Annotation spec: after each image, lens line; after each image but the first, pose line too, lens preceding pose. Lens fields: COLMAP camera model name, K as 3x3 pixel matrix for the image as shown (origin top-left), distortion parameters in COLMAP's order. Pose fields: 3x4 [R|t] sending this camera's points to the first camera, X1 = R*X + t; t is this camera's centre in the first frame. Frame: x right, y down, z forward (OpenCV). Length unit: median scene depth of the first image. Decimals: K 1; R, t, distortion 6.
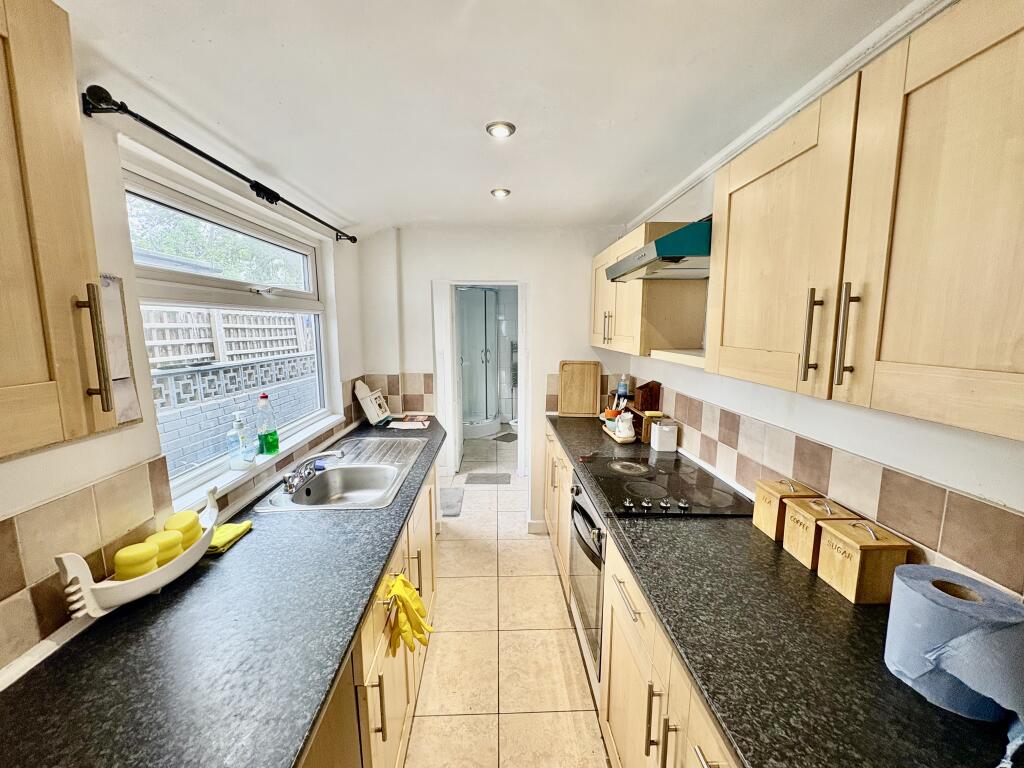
lens RADIAL K [[412.5, 0, 508.7], [0, 412.5, 381.4], [0, 0, 1]] dist [0.003756, 0.000602]
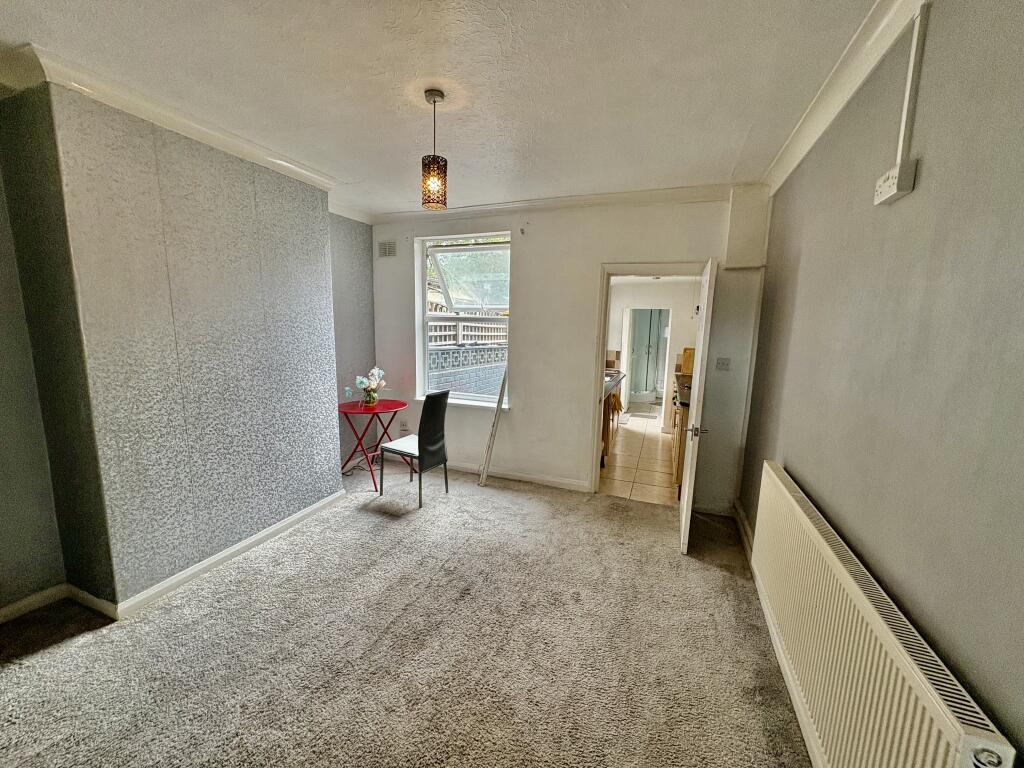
lens RADIAL K [[412.5, 0, 513.3], [0, 412.5, 380.4], [0, 0, 1]] dist [0.003756, 0.000602]
pose [[0.928187, 0.083246, -0.362683, 0.035536], [-0.081211, 0.996478, 0.020884, 0.052667], [0.363144, 0.010070, 0.931679, -0.474454]]
